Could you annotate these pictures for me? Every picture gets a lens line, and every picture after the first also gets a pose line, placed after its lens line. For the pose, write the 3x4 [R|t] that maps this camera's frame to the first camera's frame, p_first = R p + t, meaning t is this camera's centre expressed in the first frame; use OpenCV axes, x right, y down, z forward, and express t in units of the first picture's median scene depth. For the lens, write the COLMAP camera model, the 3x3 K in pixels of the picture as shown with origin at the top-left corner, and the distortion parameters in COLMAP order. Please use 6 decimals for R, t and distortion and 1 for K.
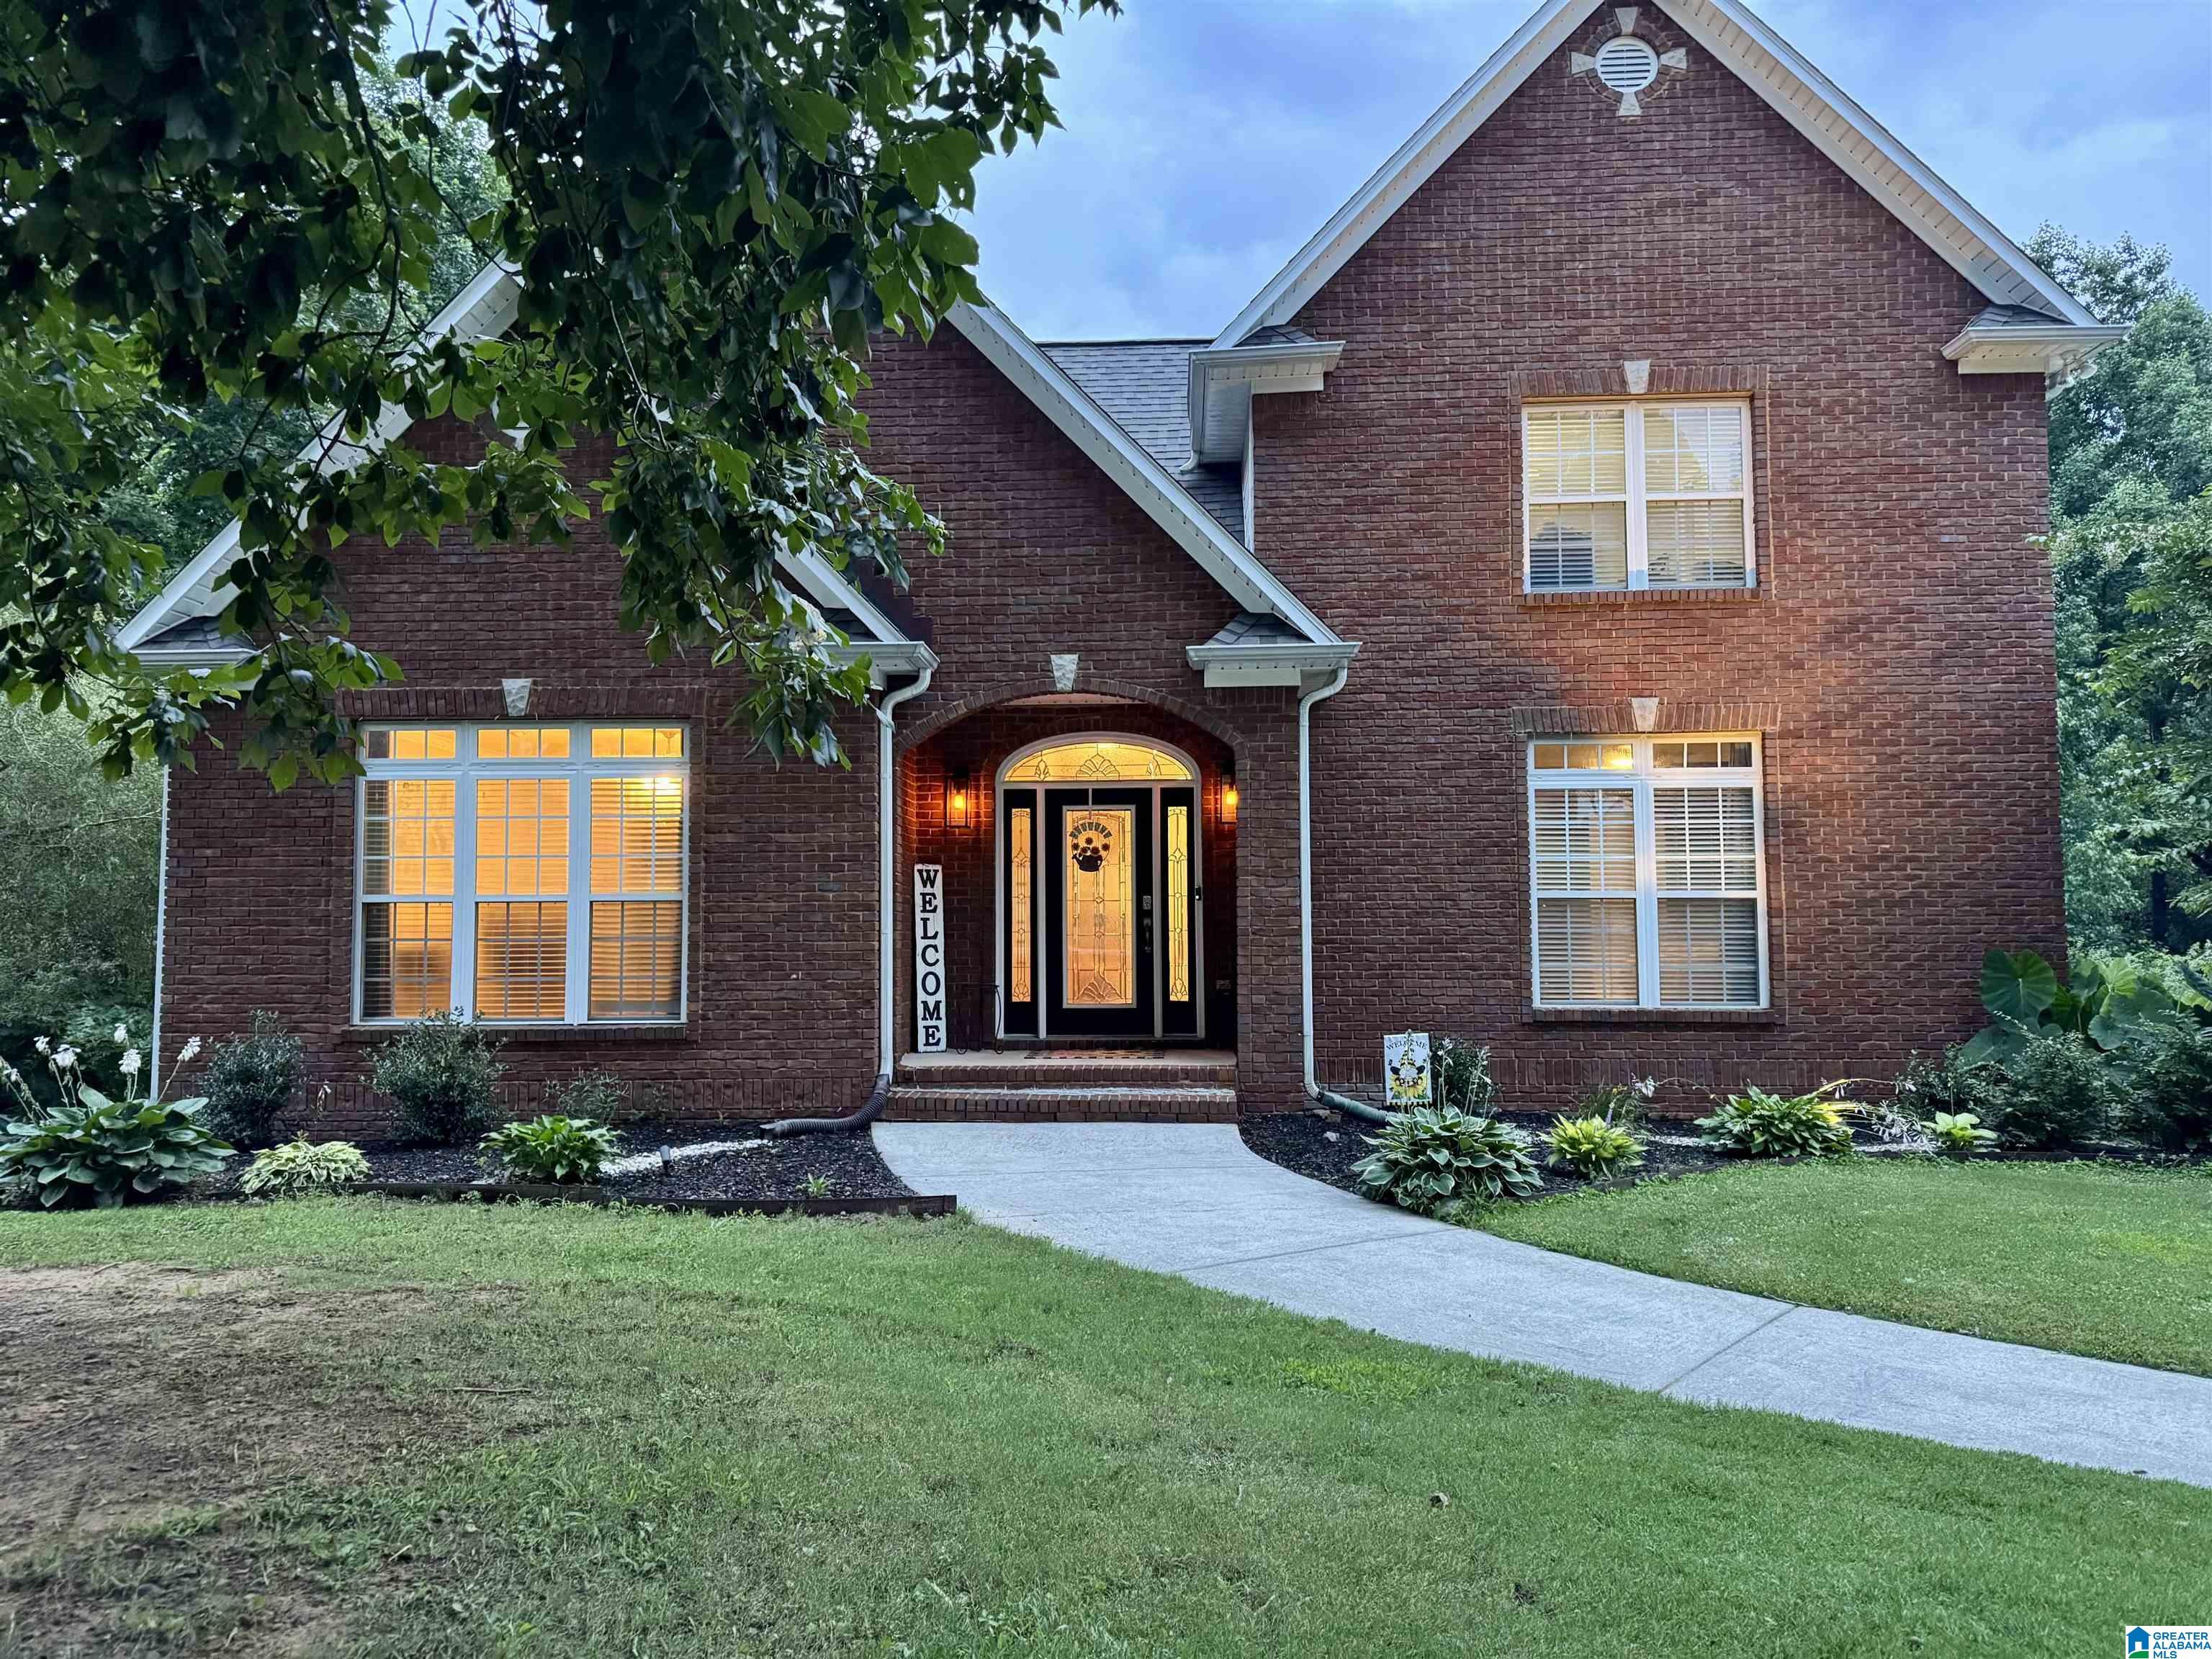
lens RADIAL K [[1540.6, 0, 1050.1], [0, 1540.6, 831.2], [0, 0, 1]] dist [0.065167, -0.052460]
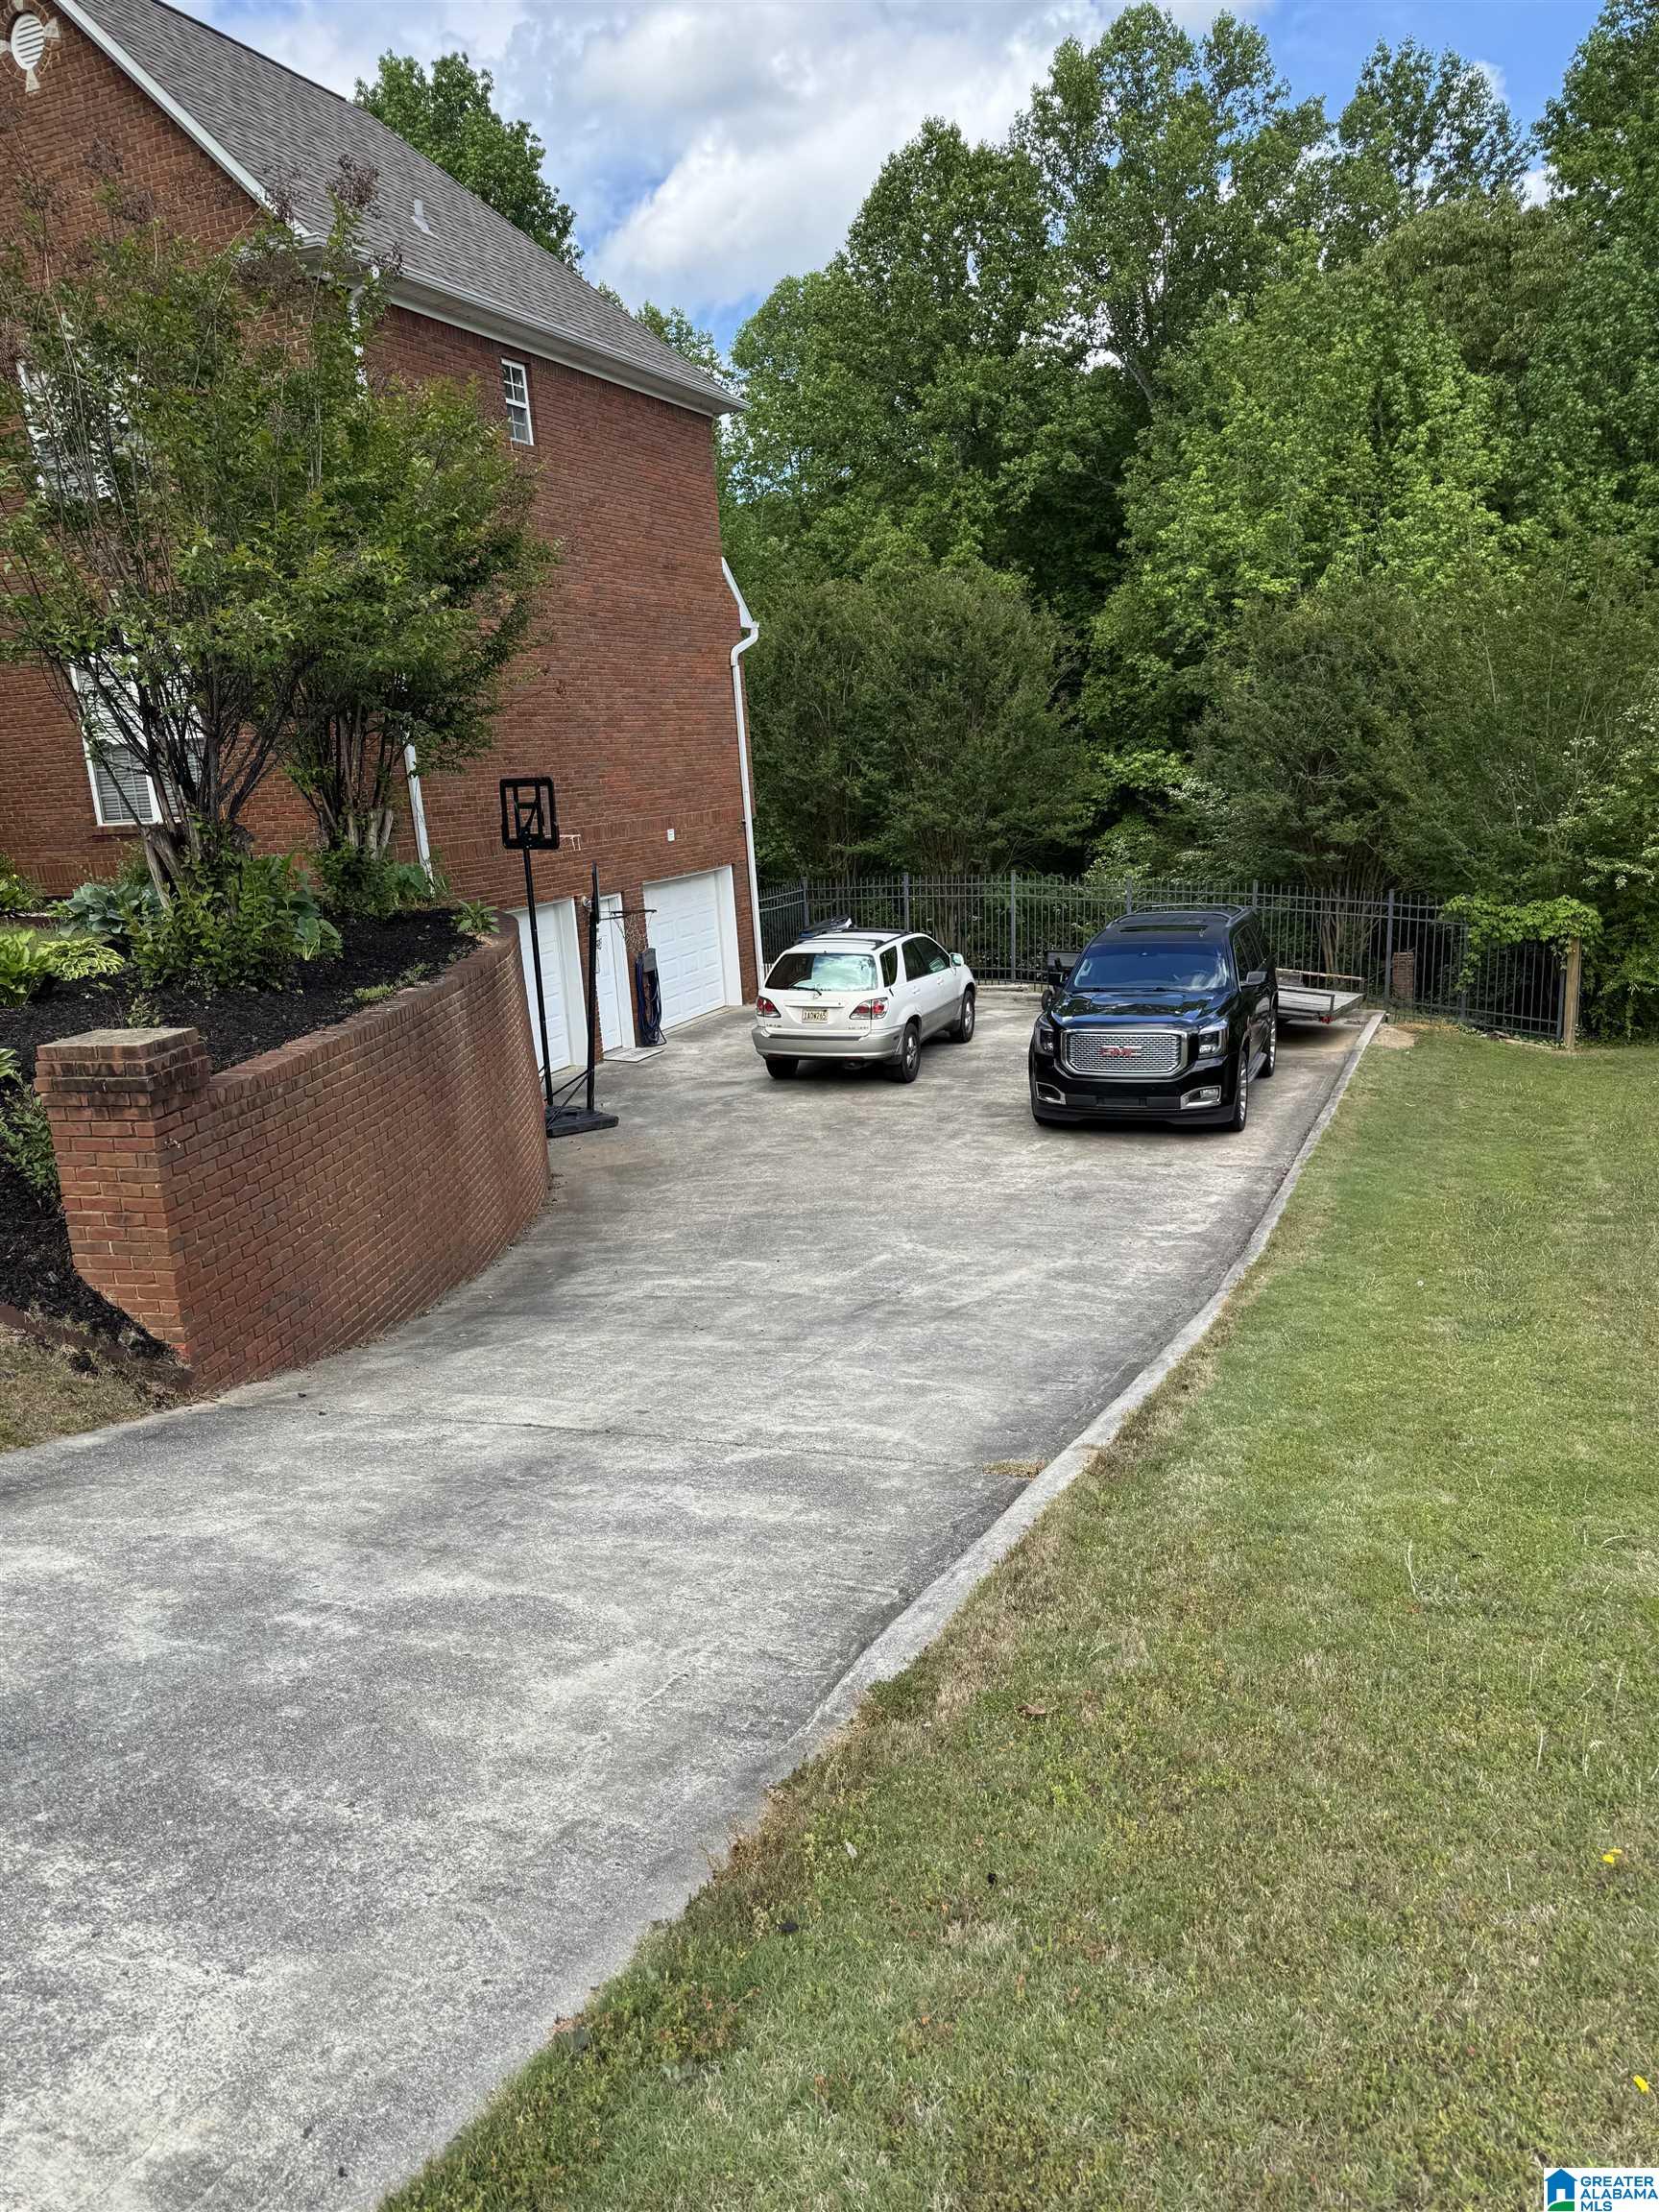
lens RADIAL K [[1540.6, 0, 834.8], [0, 1540.6, 1097.7], [0, 0, 1]] dist [0.065167, -0.052460]
pose [[0.940516, 0.018747, -0.339232, 1.436991], [0.082281, 0.956184, 0.280966, 0.006358], [0.329636, -0.292165, 0.897764, -0.138521]]
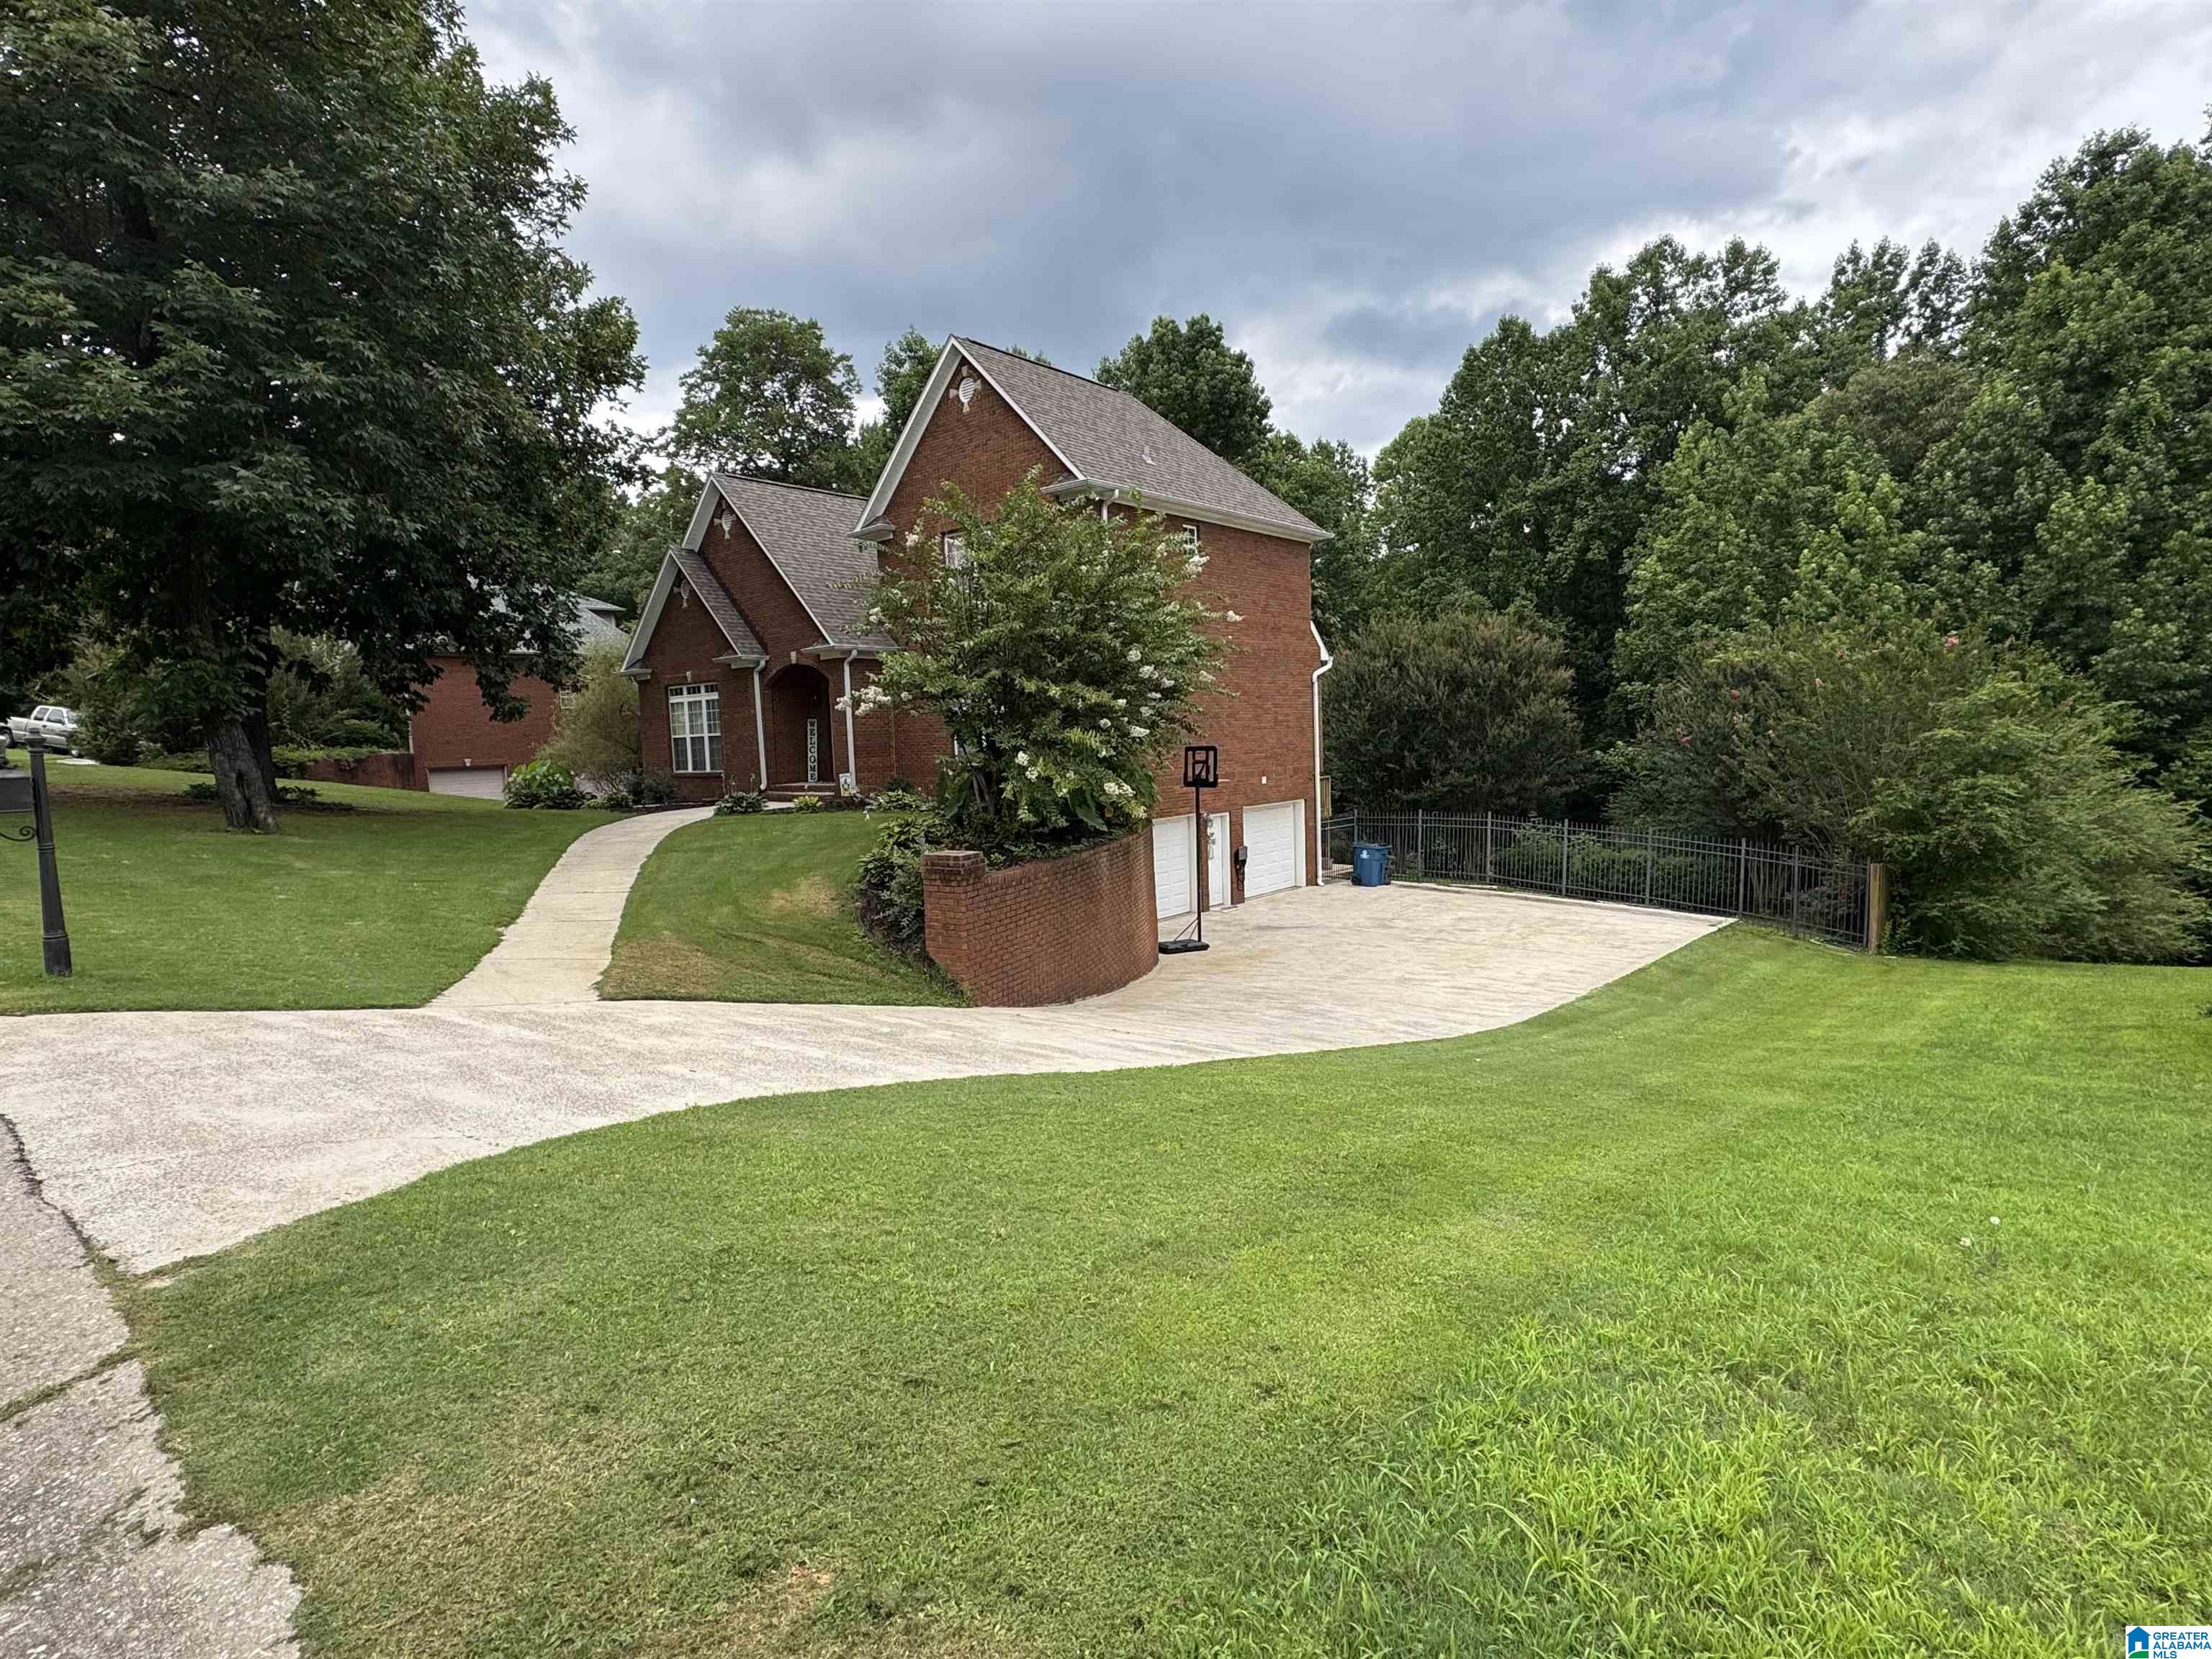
lens RADIAL K [[1128.9, 0, 1106.7], [0, 1128.9, 835.1], [0, 0, 1]] dist [-0.001069, 0.000454]
pose [[0.798097, 0.027239, -0.601913, 1.710659], [0.072619, 0.987347, 0.140970, -0.023912], [0.598137, -0.156218, 0.786020, -0.412049]]
